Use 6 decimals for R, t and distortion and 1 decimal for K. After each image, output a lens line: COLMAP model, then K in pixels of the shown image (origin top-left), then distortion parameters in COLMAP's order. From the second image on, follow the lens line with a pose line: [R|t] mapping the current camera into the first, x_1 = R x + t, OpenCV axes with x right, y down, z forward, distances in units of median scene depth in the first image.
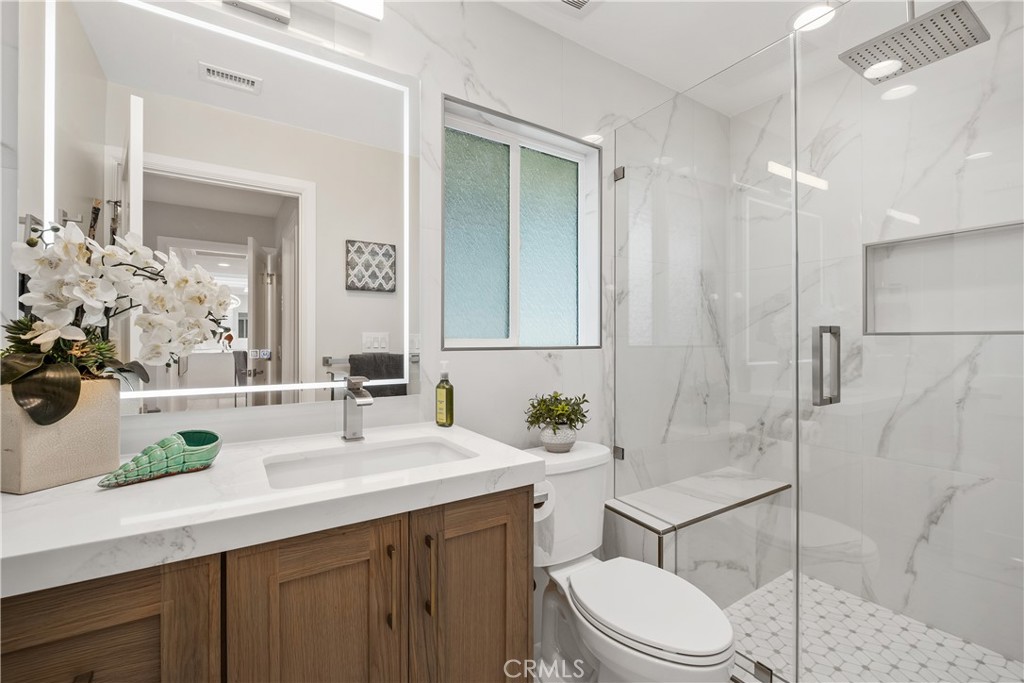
lens RADIAL K [[442.5, 0, 512.8], [0, 442.5, 344.4], [0, 0, 1]] dist [0.003072, -0.005881]
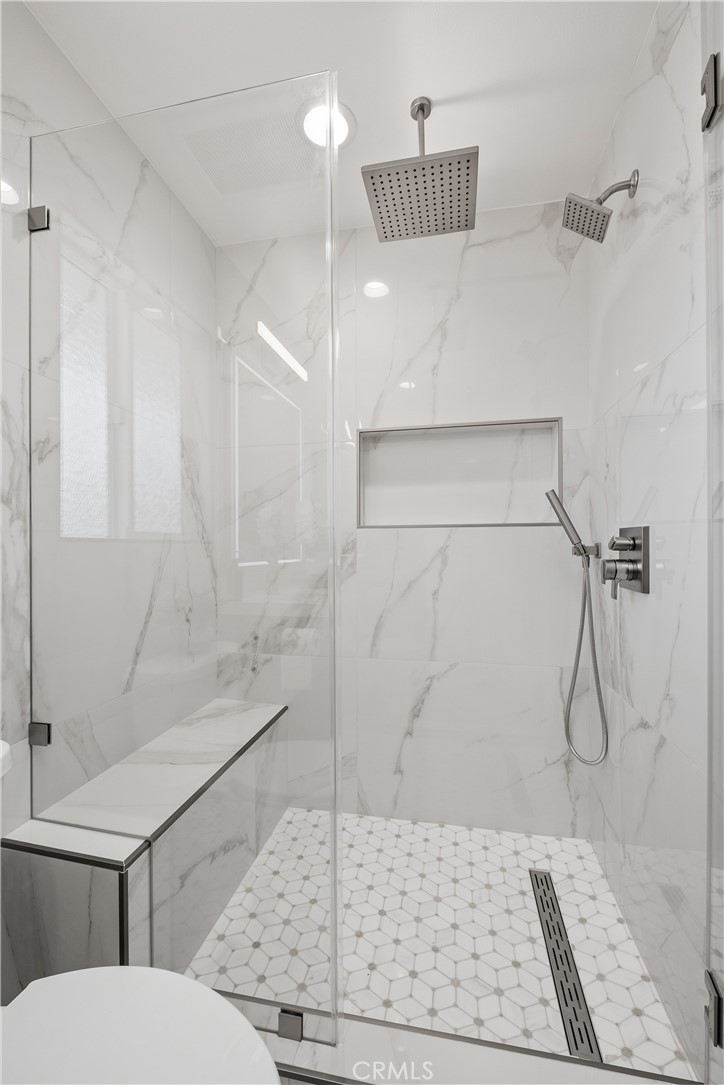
lens RADIAL K [[468.8, 0, 369.5], [0, 468.8, 542.3], [0, 0, 1]] dist [0.003072, -0.005881]
pose [[0.689675, 0.002463, 0.724115, 0.100249], [0.011545, 0.999830, -0.014396, 0.022386], [-0.724027, 0.018288, 0.689529, 0.301722]]
